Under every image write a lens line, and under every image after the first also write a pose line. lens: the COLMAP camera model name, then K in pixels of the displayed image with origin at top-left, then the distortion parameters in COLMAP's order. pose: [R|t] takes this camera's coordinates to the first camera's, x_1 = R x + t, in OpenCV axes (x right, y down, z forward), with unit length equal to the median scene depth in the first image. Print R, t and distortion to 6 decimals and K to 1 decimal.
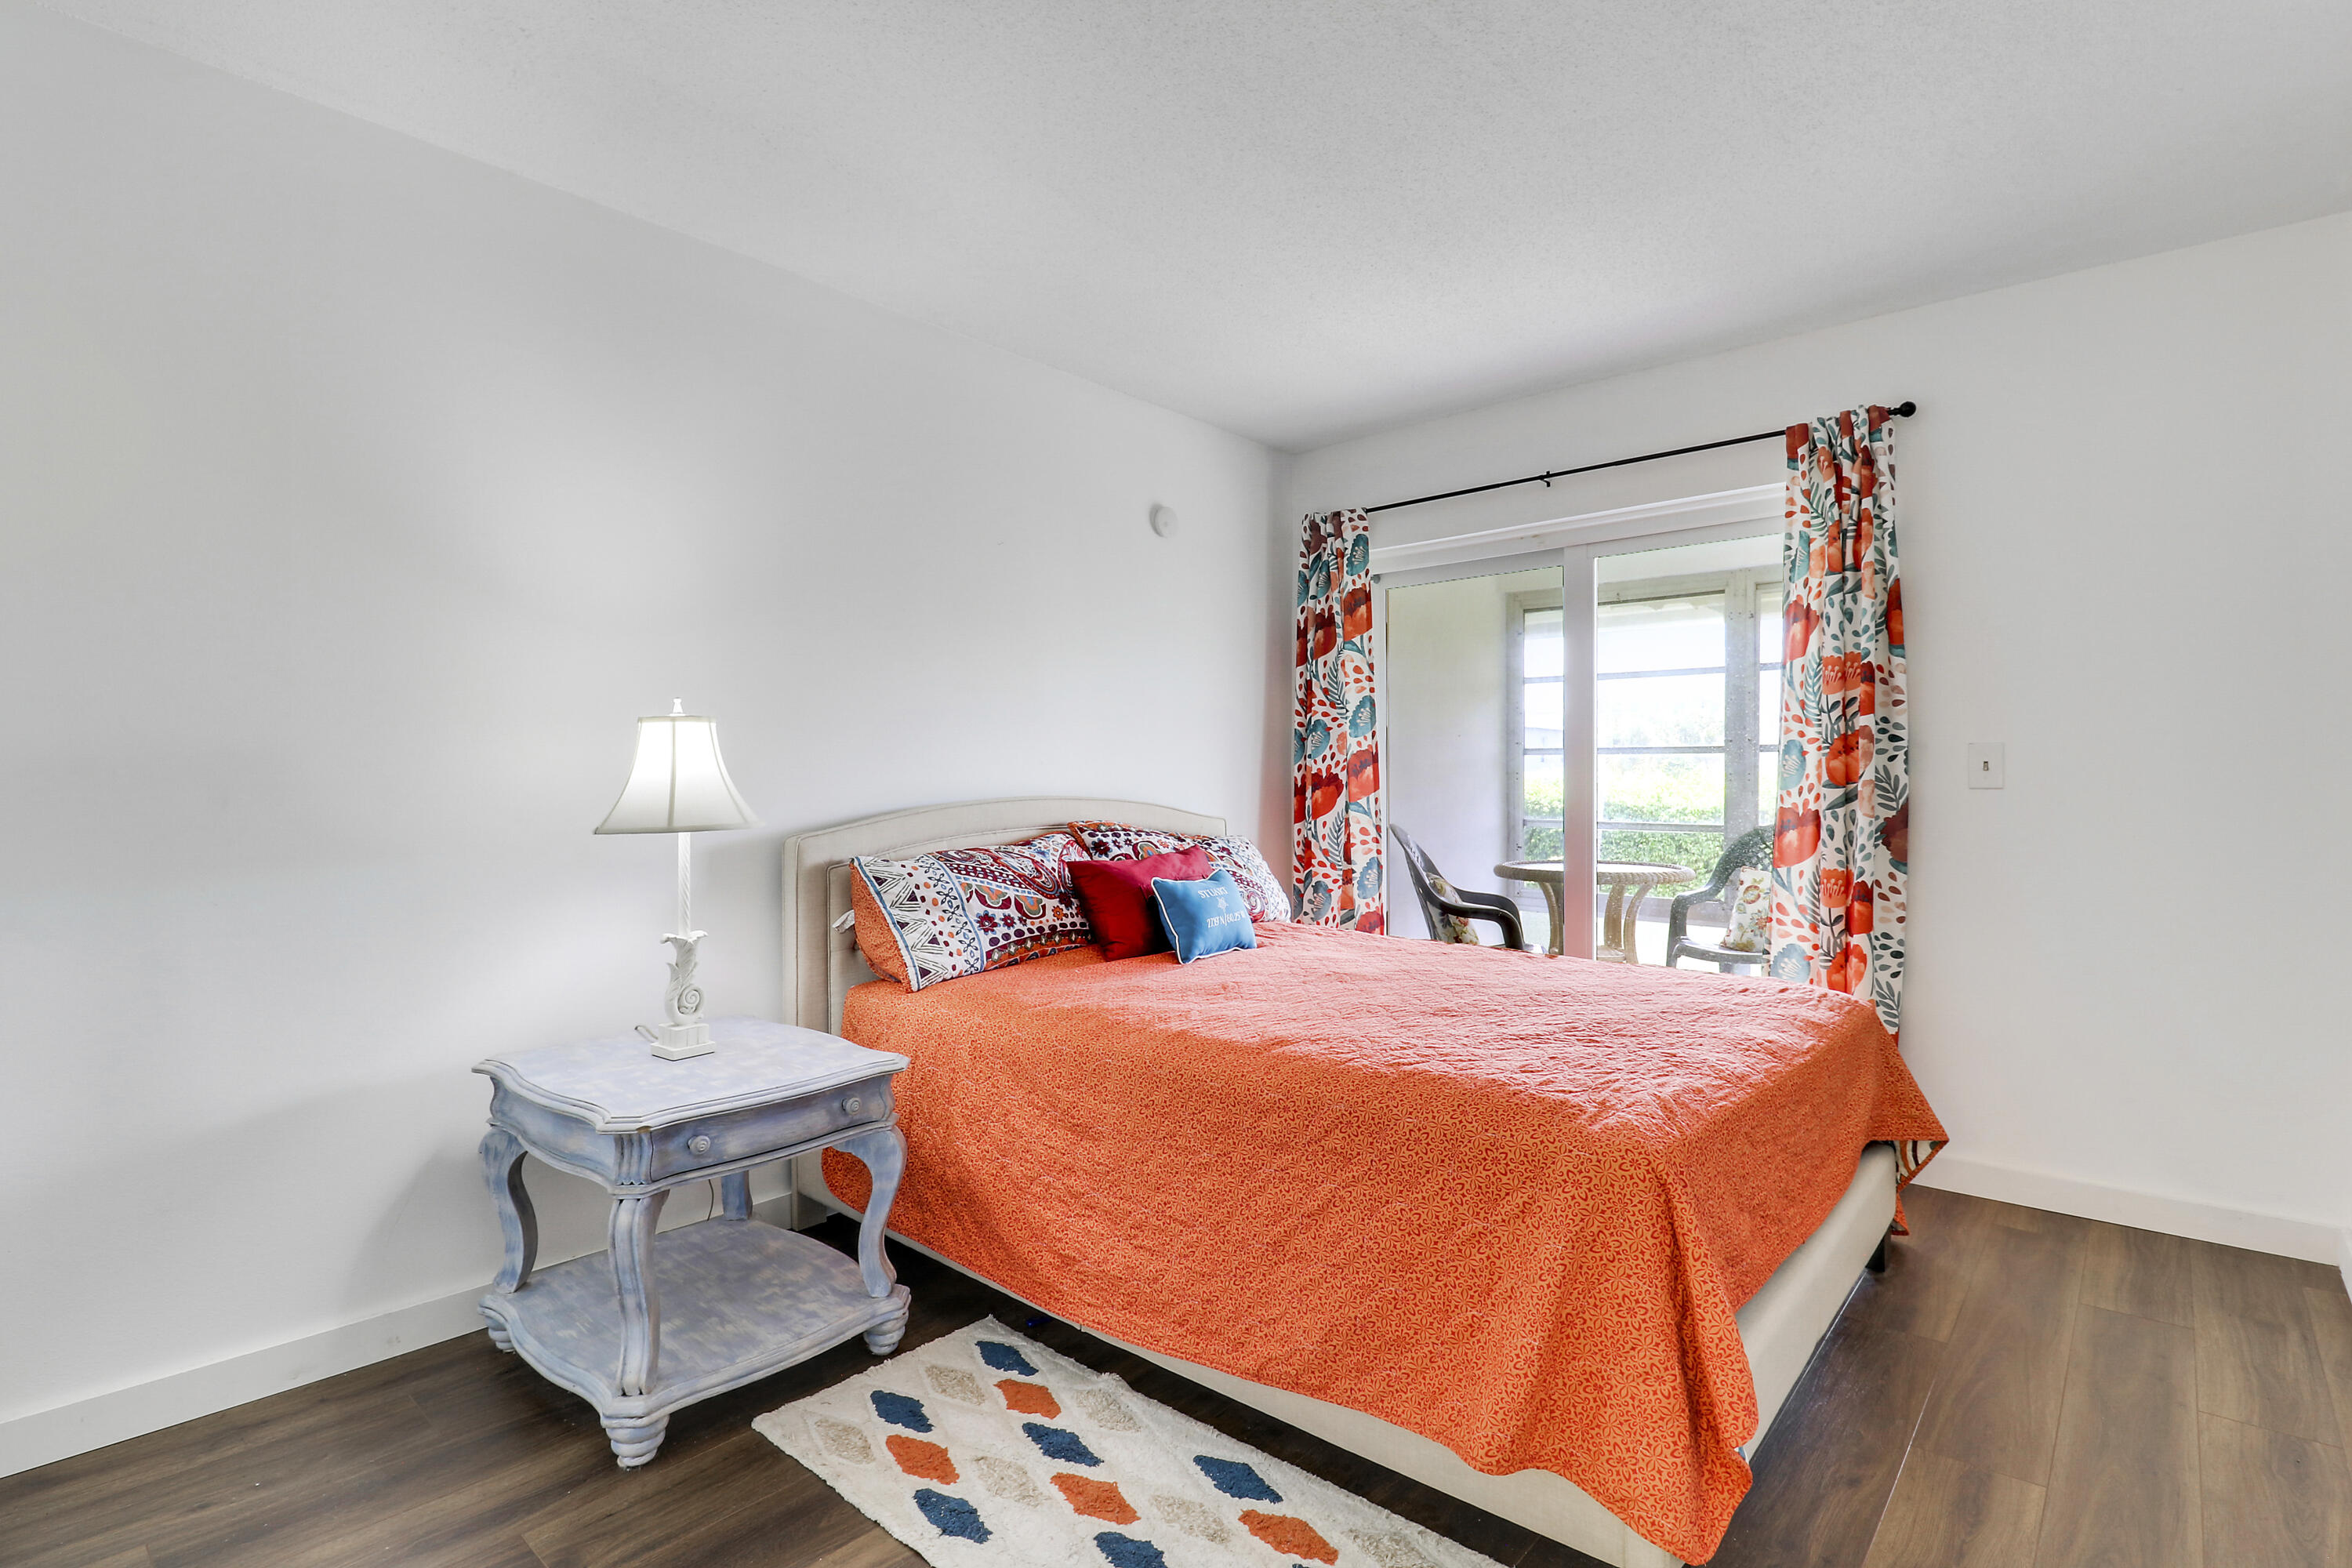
lens RADIAL K [[1120.7, 0, 1174.6], [0, 1120.7, 784.6], [0, 0, 1]] dist [-0.013358, -0.009179]
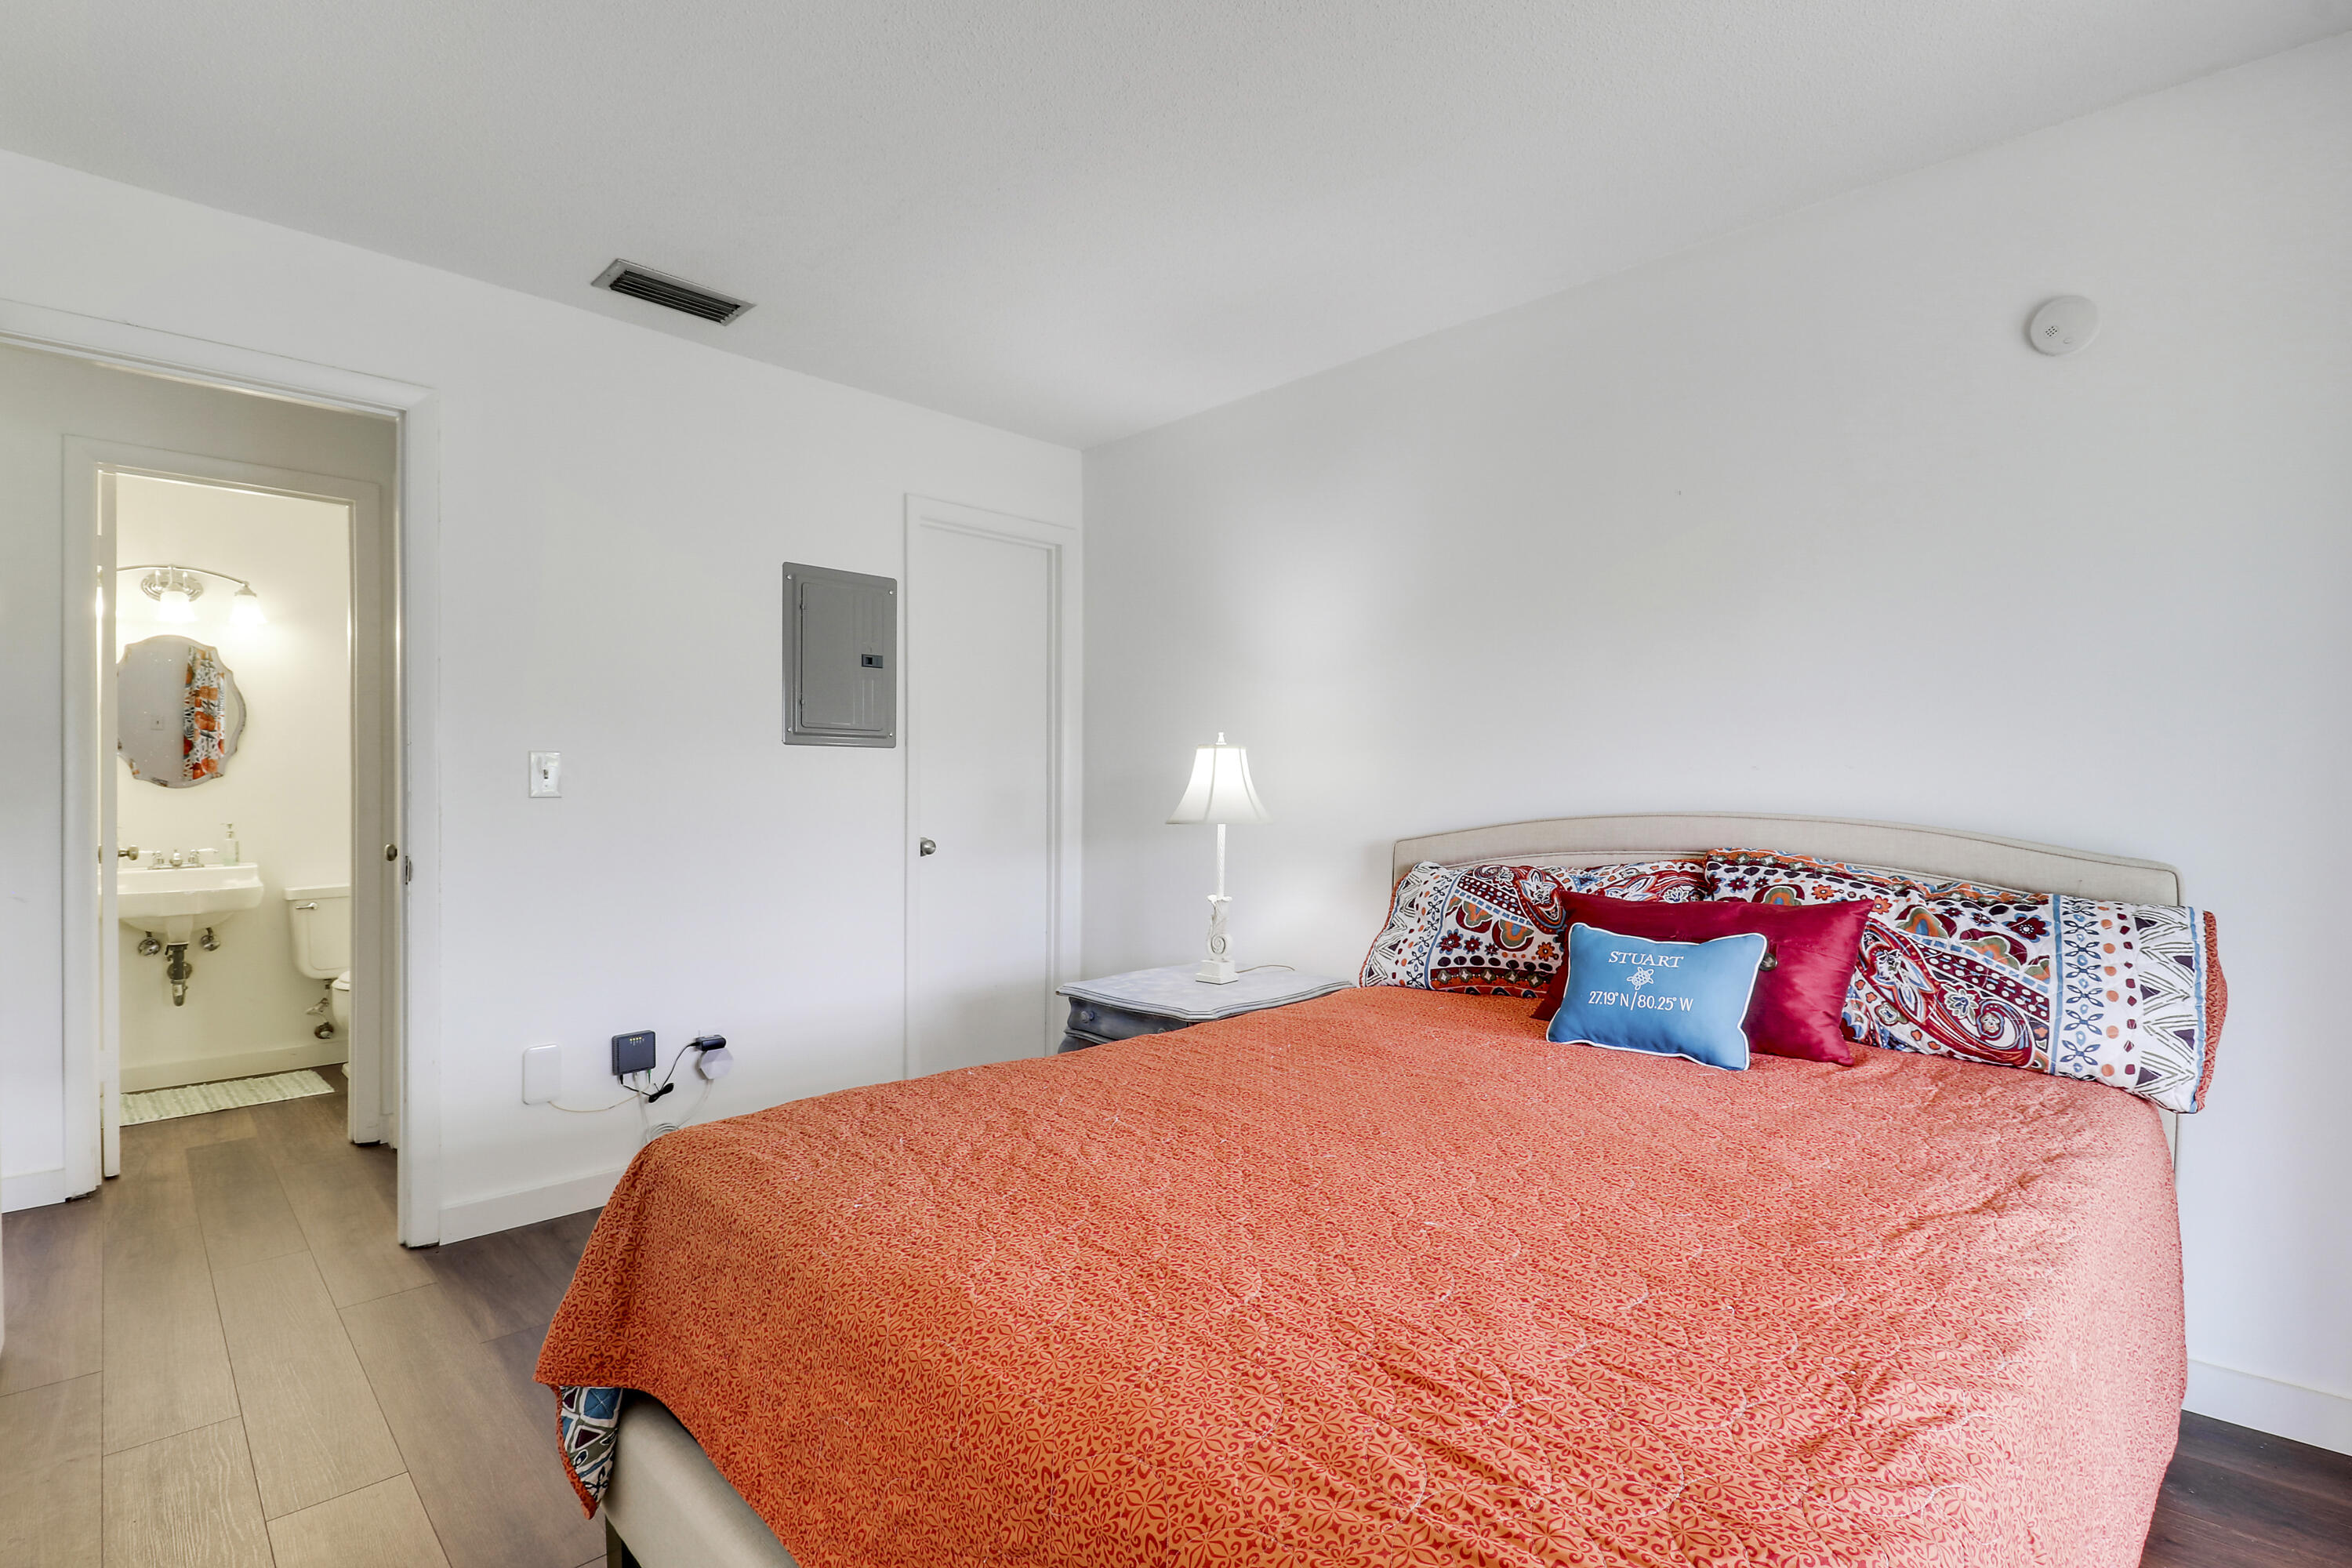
lens RADIAL K [[1120.7, 0, 1176.8], [0, 1120.7, 776.4], [0, 0, 1]] dist [-0.013358, -0.009179]
pose [[-0.065977, 0.000757, -0.997821, 0.785499], [0.002471, 0.999997, 0.000595, -0.016903], [0.997818, -0.002426, -0.065979, 0.828414]]
